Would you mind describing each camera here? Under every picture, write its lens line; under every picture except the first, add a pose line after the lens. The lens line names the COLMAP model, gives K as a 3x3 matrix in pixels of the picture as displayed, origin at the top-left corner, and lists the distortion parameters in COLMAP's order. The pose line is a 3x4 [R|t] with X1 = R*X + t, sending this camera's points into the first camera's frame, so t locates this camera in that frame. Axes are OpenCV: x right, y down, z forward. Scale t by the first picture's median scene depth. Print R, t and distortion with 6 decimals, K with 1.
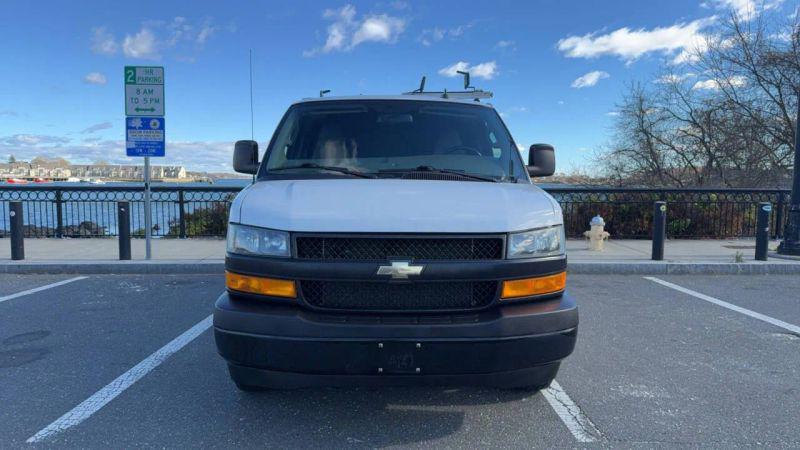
lens RADIAL K [[544.6, 0, 415.4], [0, 544.6, 225.9], [0, 0, 1]] dist [-0.000799, -0.002137]
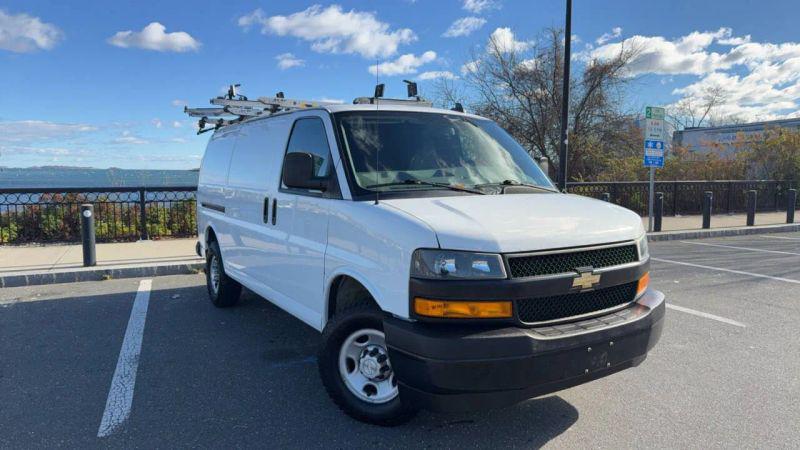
lens RADIAL K [[538.4, 0, 400.0], [0, 538.4, 225.0], [0, 0, 1]] dist [0.010763, -0.002287]
pose [[0.922126, -0.042188, 0.384583, -0.407174], [0.038920, 0.999110, 0.016280, -0.002268], [-0.384927, -0.000044, 0.922947, -0.032941]]
